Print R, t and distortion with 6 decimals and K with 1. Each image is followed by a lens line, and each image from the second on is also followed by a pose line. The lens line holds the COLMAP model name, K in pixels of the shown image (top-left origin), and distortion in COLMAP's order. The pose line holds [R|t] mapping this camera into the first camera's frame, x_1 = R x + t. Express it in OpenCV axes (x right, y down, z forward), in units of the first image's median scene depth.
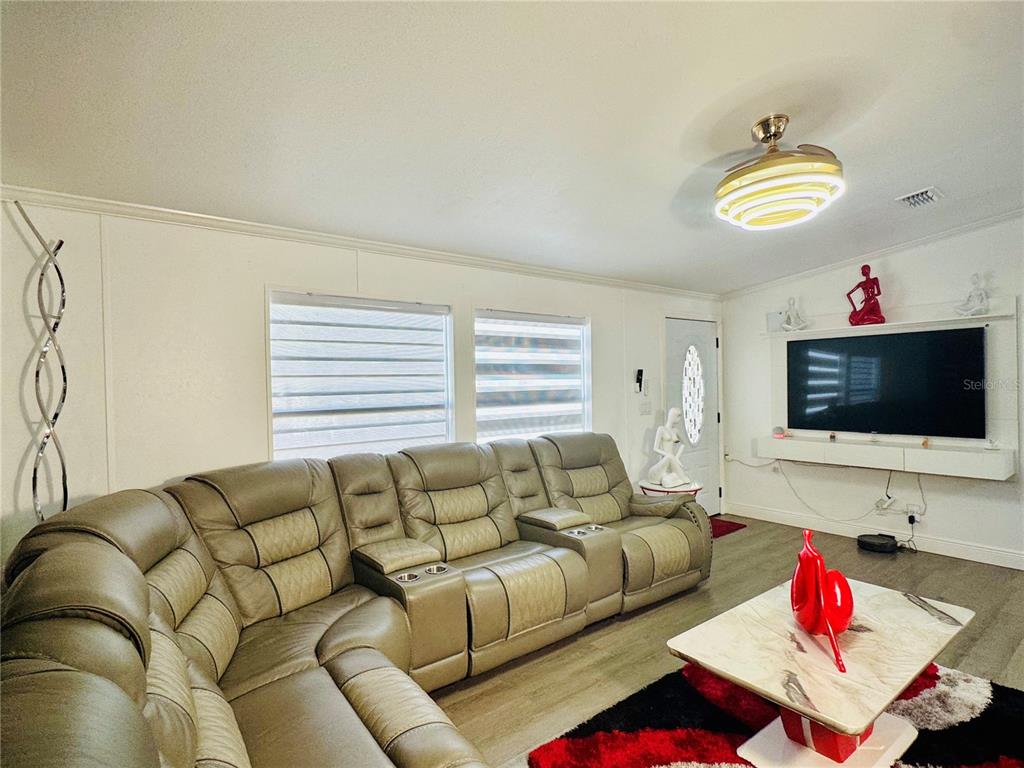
lens RADIAL K [[535.1, 0, 512.0], [0, 535.1, 384.0], [0, 0, 1]] dist [-0.000572, -0.000114]
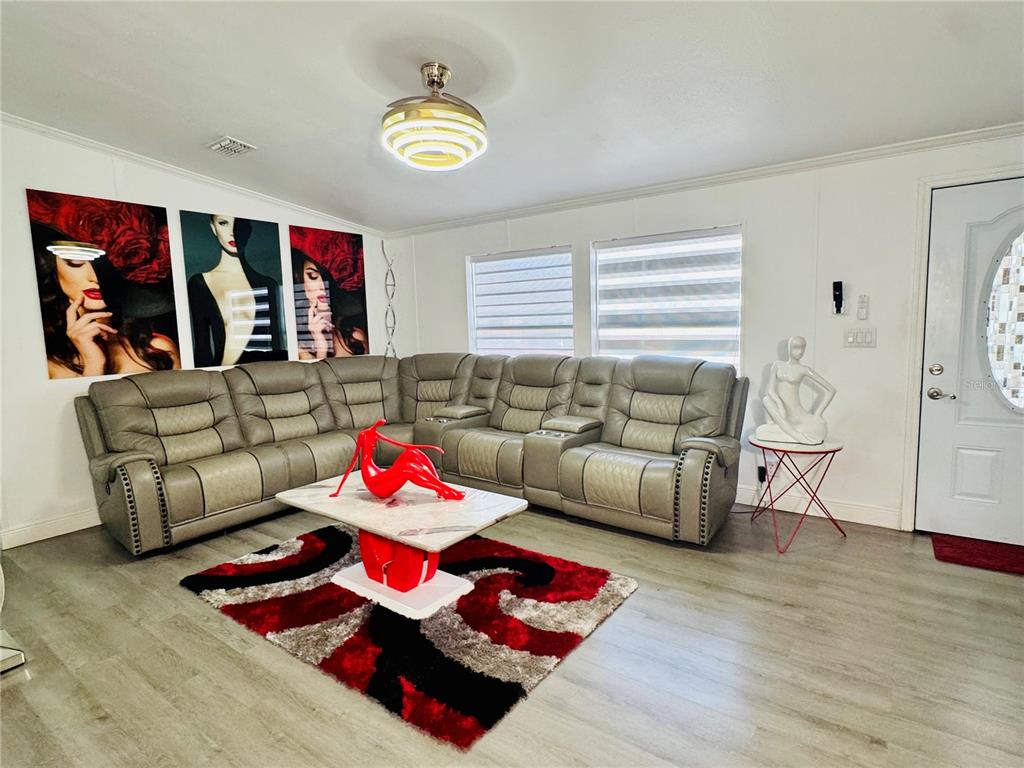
lens RADIAL K [[535.1, 0, 512.0], [0, 535.1, 384.0], [0, 0, 1]] dist [-0.000572, -0.000114]
pose [[0.279625, 0.131728, -0.951030, 1.038937], [0.028300, 0.988982, 0.145306, -0.010832], [0.959692, -0.067546, 0.272816, 0.506302]]
